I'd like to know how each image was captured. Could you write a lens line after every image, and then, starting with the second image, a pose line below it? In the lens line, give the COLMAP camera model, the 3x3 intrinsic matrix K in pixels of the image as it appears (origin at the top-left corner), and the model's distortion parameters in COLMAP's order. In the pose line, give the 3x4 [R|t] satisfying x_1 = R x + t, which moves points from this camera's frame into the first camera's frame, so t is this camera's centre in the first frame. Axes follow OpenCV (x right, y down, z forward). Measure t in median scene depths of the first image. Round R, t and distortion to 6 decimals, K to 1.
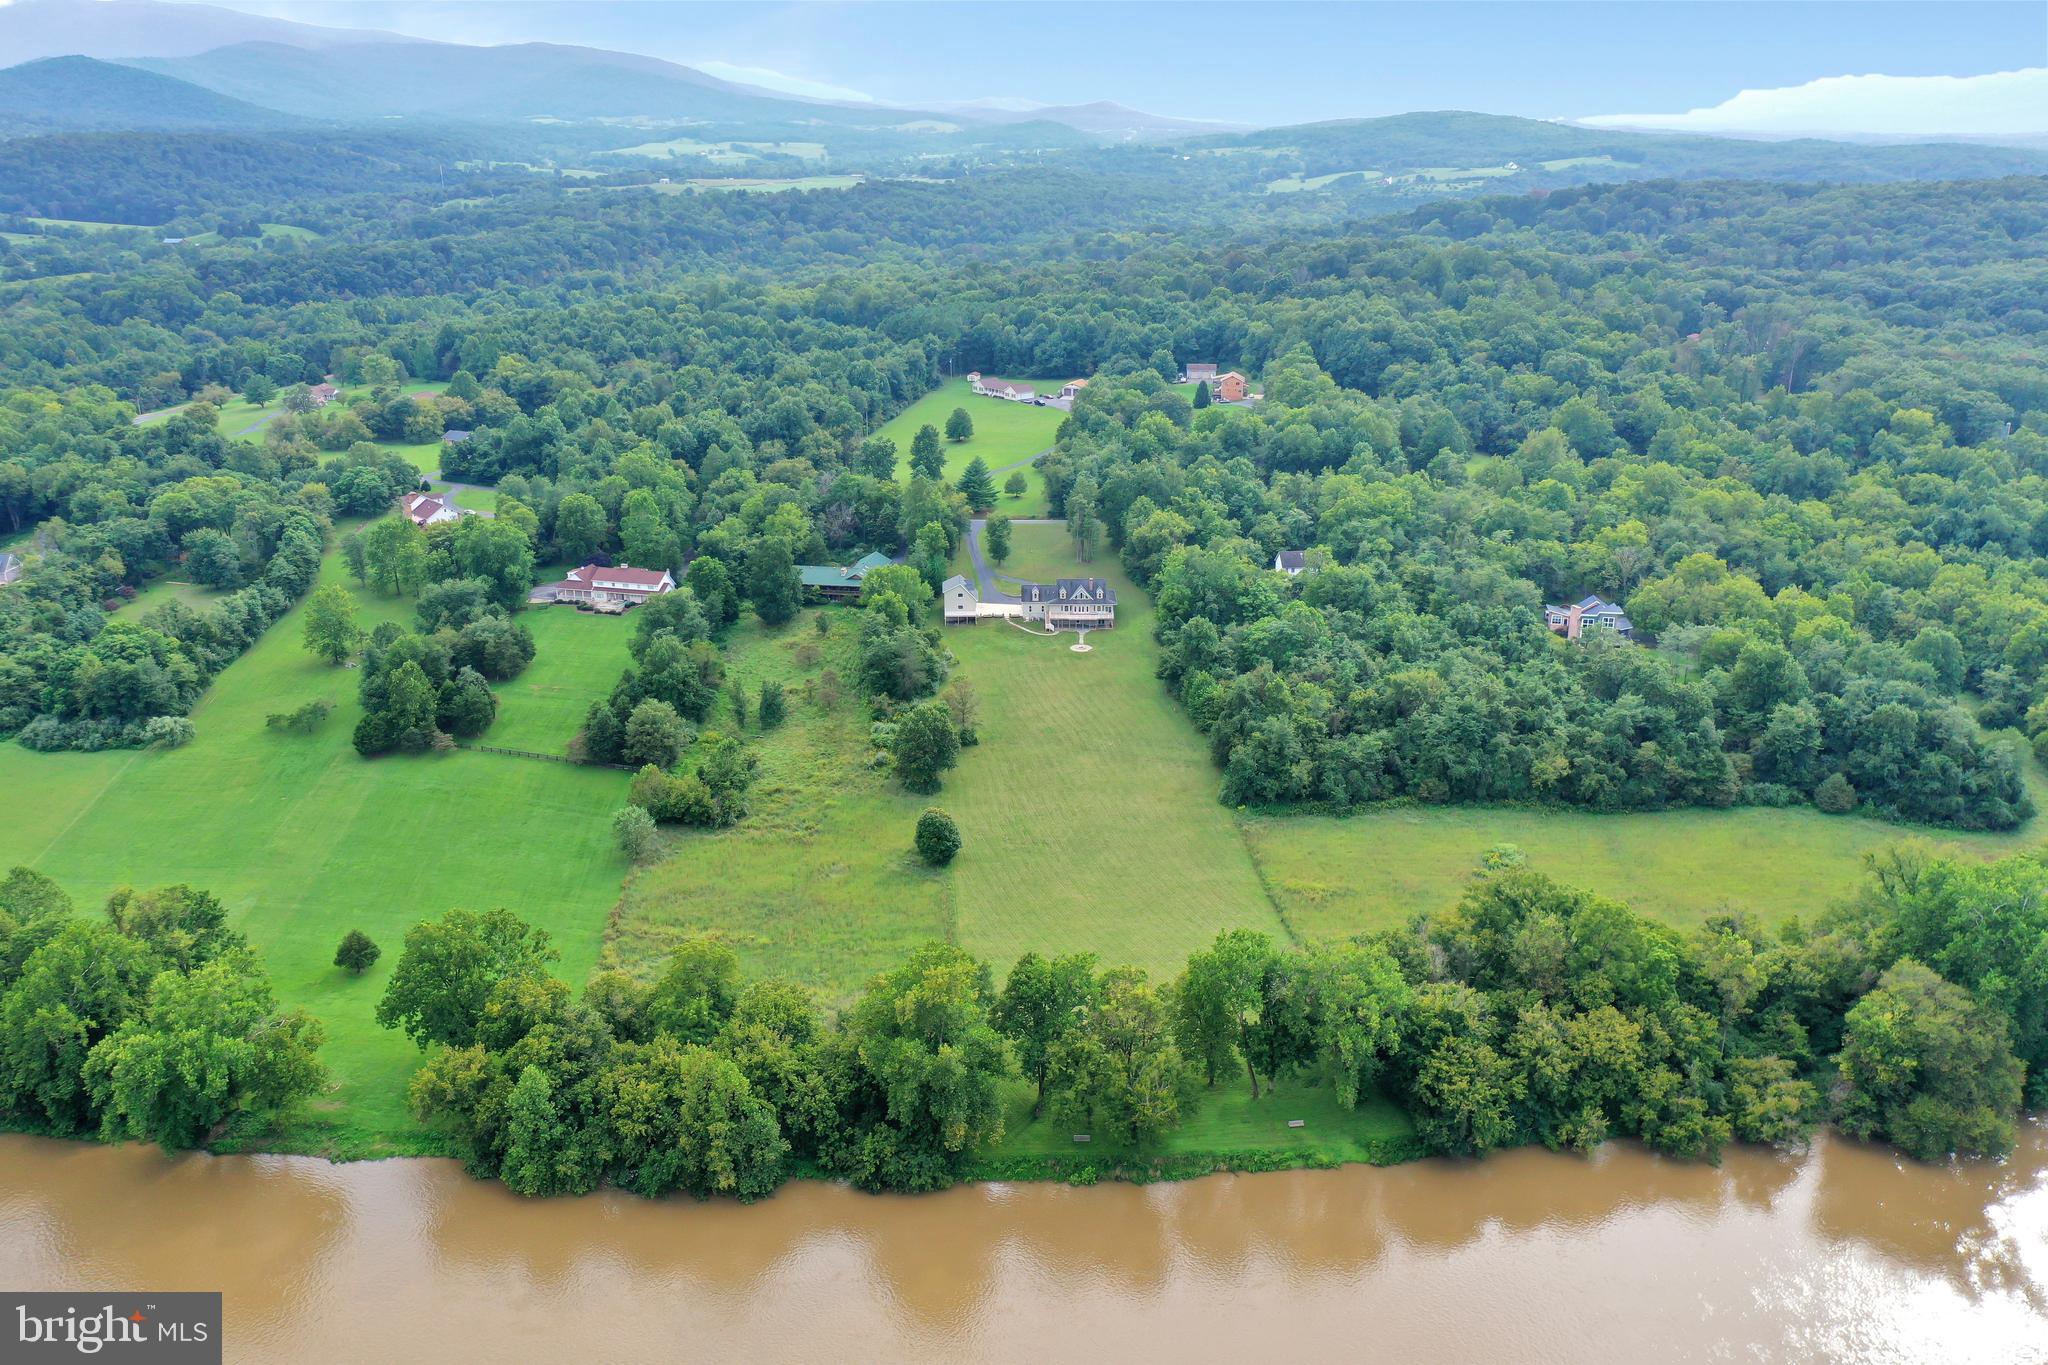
lens RADIAL K [[1616.0, 0, 1019.8], [0, 1616.0, 682.4], [0, 0, 1]] dist [-0.002640, -0.002481]
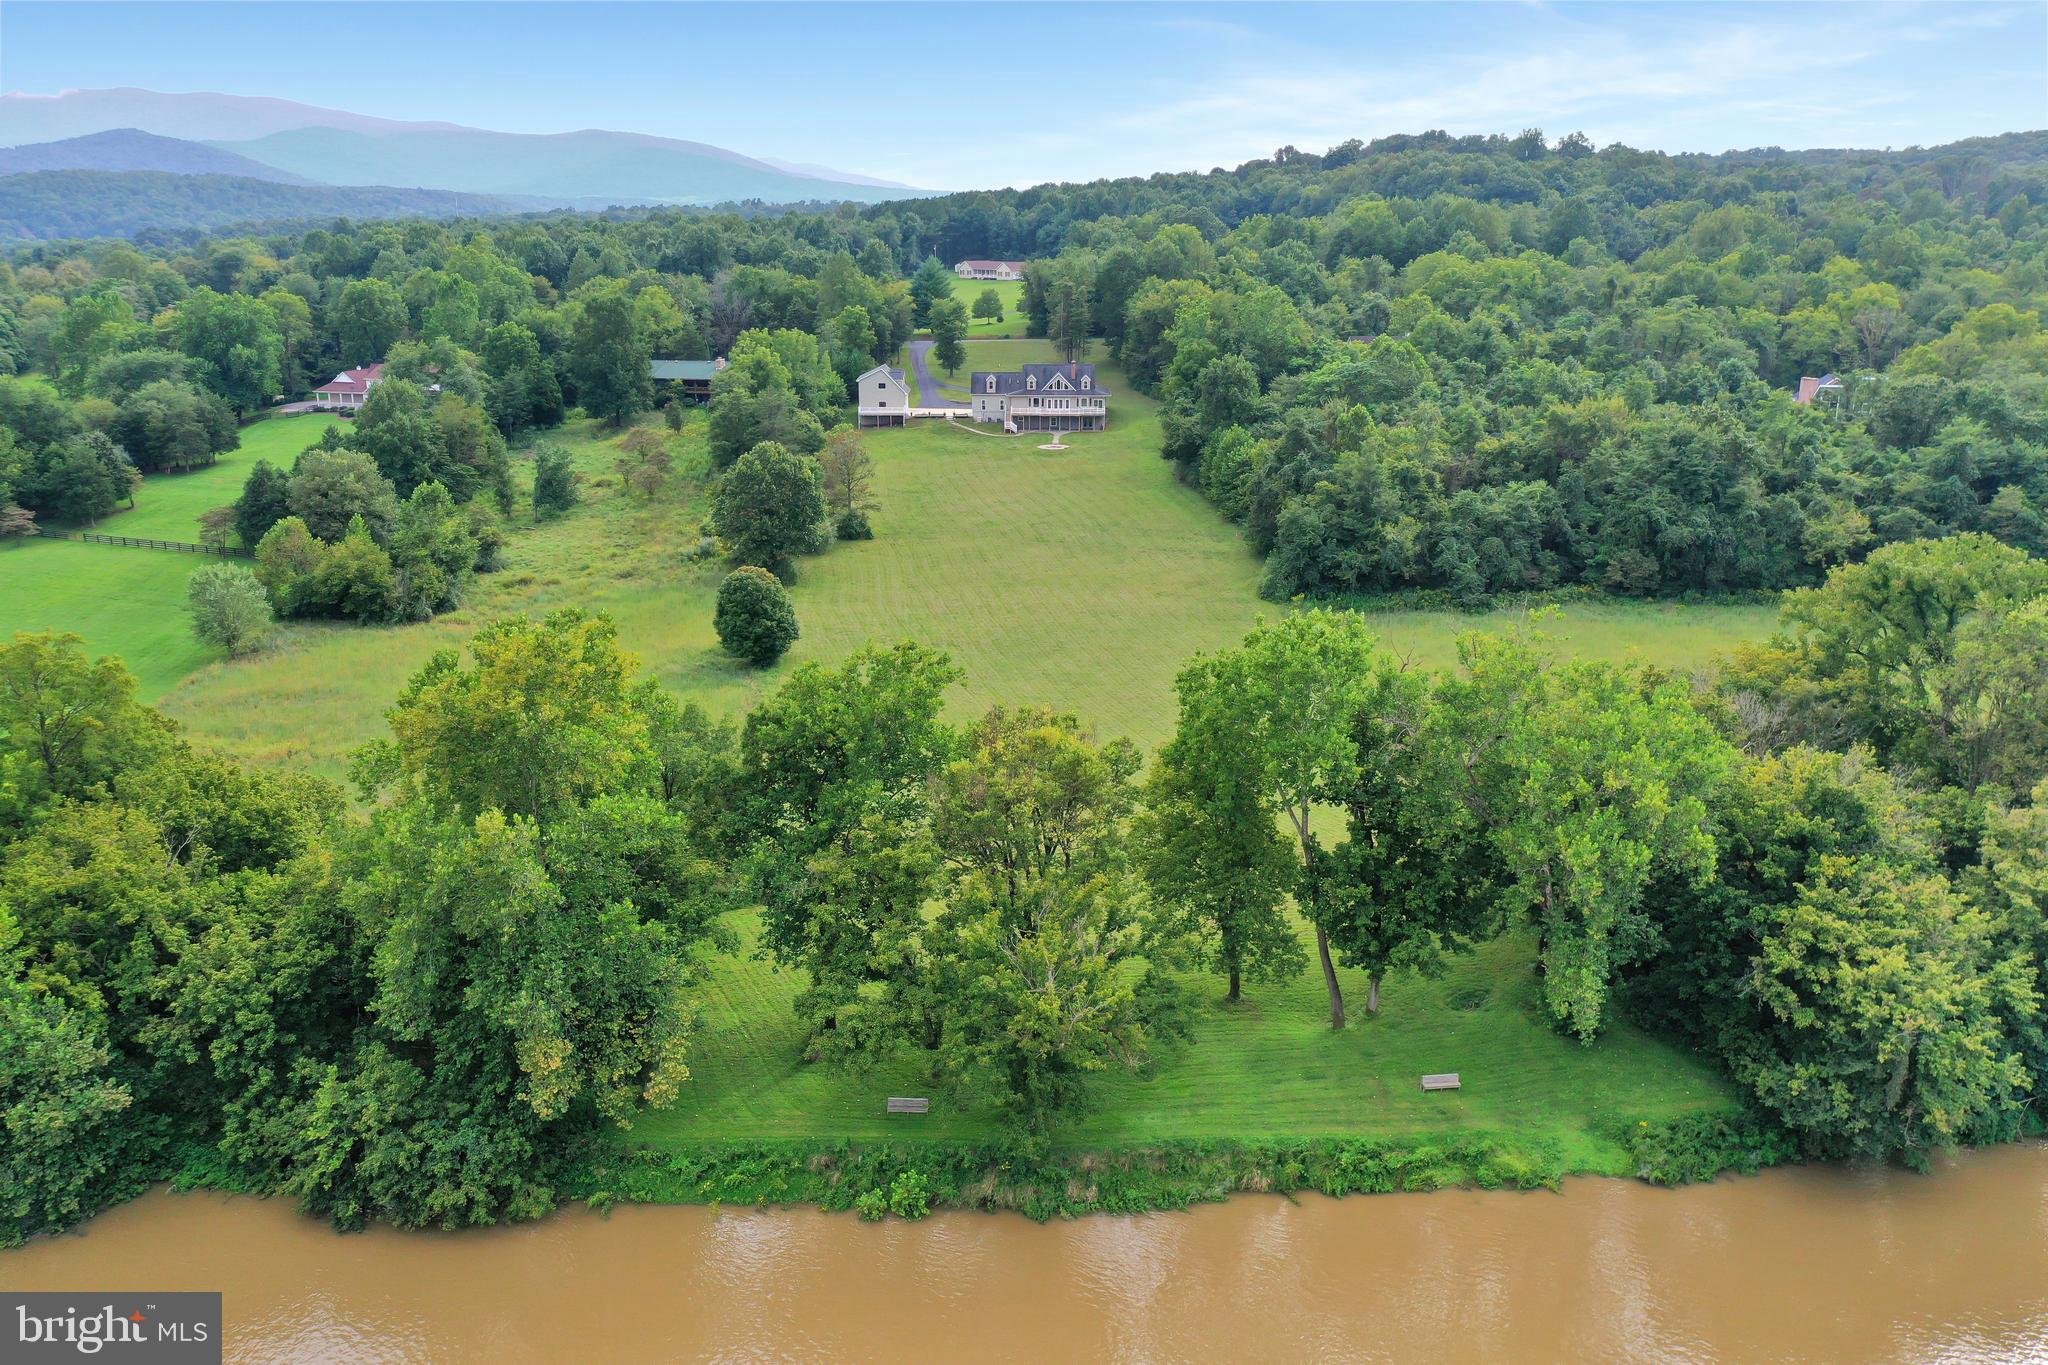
lens RADIAL K [[1616.0, 0, 1019.8], [0, 1616.0, 682.4], [0, 0, 1]] dist [-0.002640, -0.002481]
pose [[0.999532, 0.007116, -0.029768, 0.043252], [-0.008814, 0.998317, -0.057319, 0.111450], [0.029310, 0.057554, 0.997912, 0.330648]]
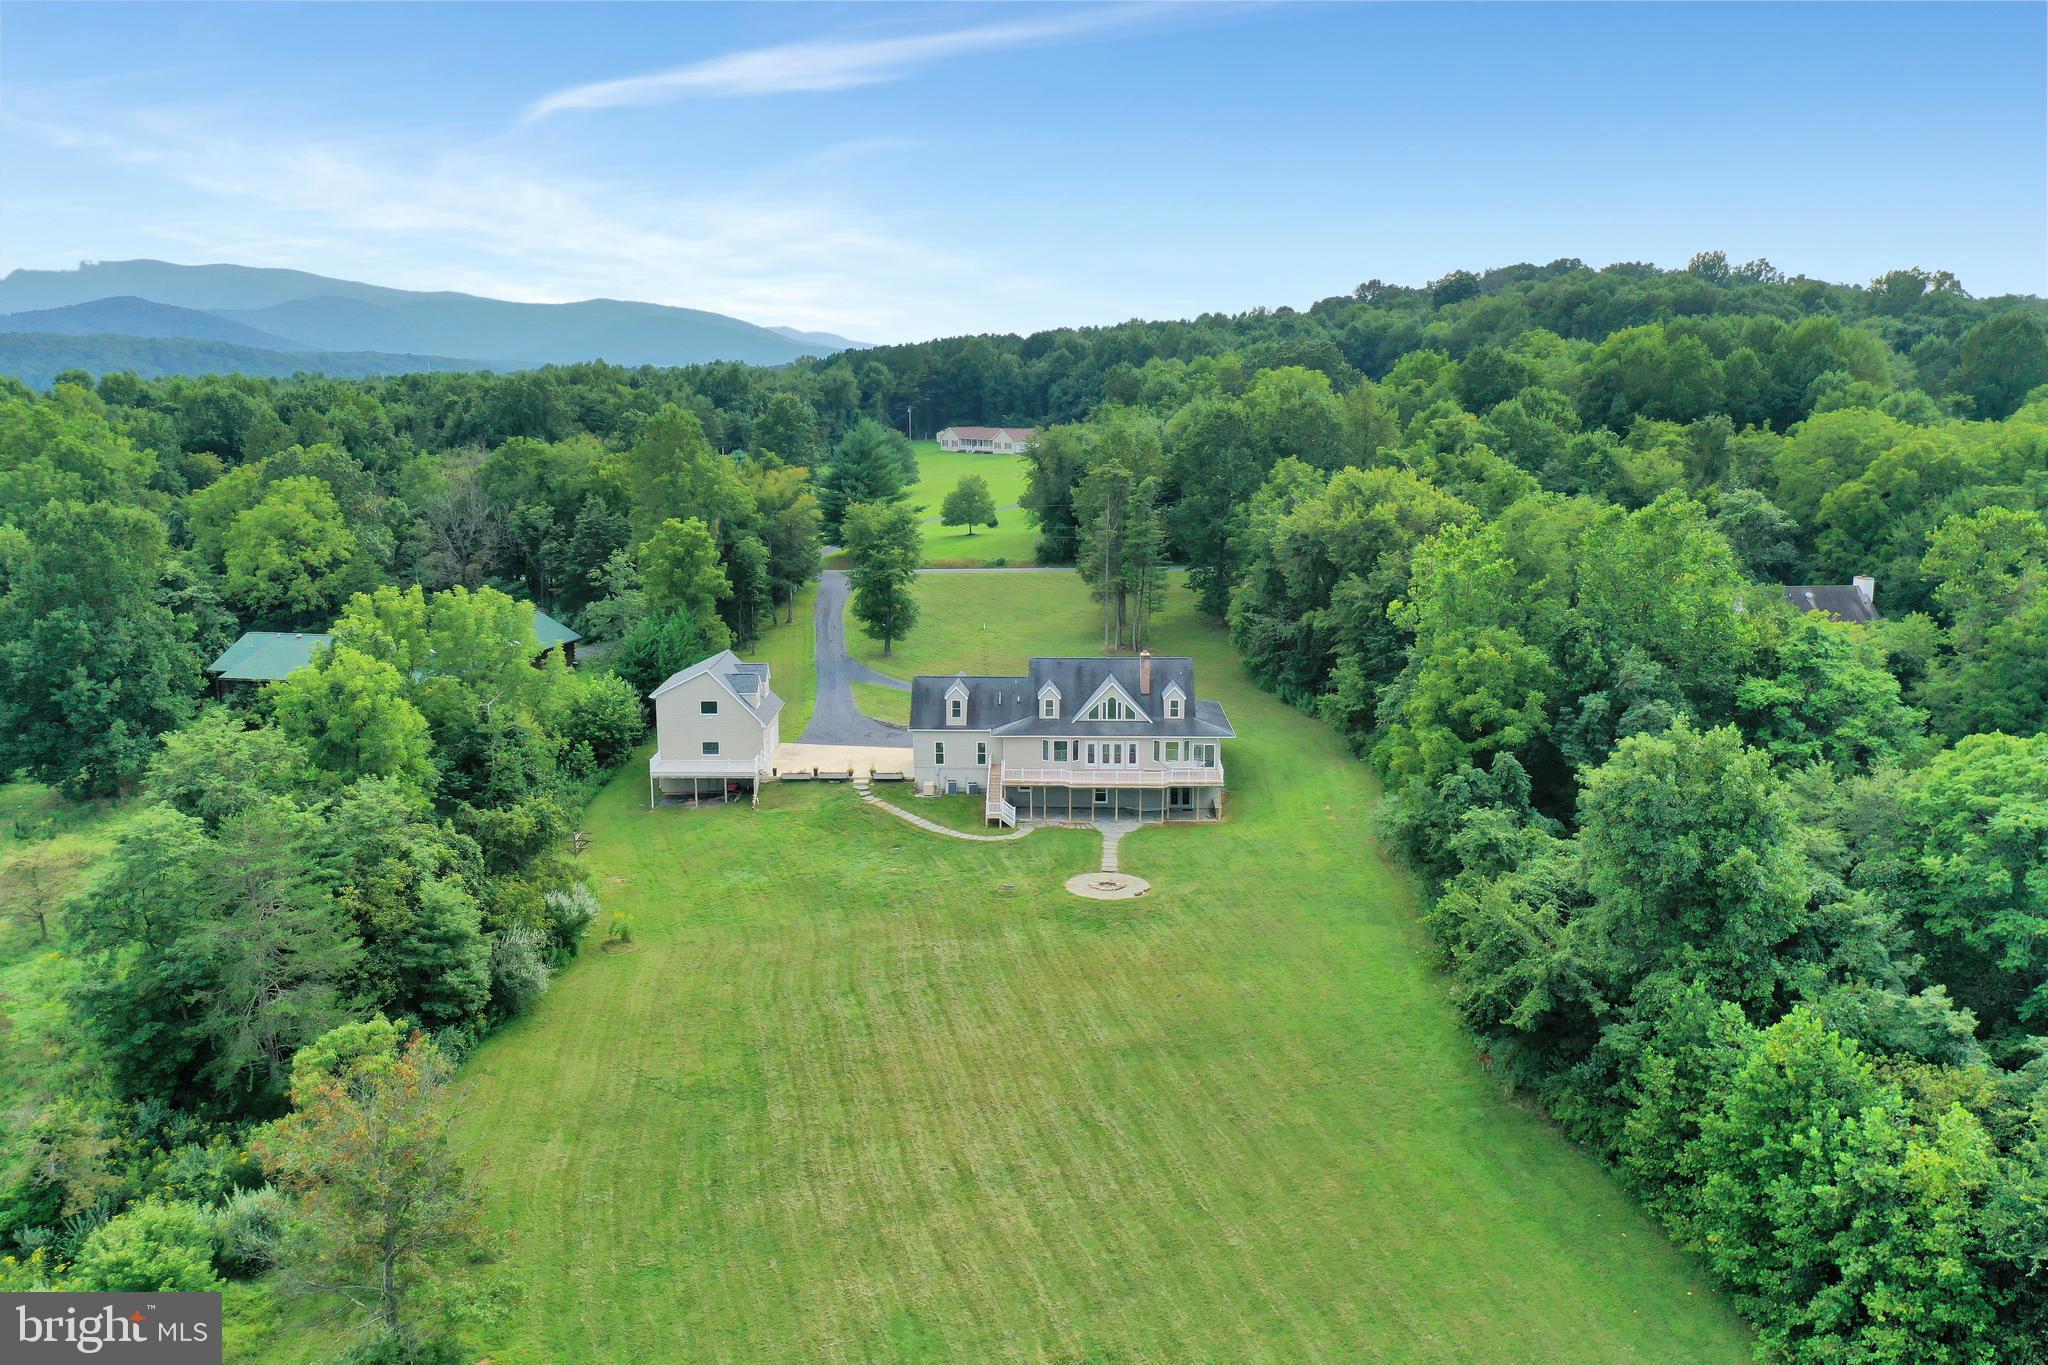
lens RADIAL K [[1618.4, 0, 1022.2], [0, 1618.4, 680.1], [0, 0, 1]] dist [0.005628, -0.010559]
pose [[0.999422, 0.002741, -0.033887, 0.032040], [-0.008006, 0.987690, -0.156220, -0.012497], [0.033042, 0.156401, 0.987141, 0.712432]]
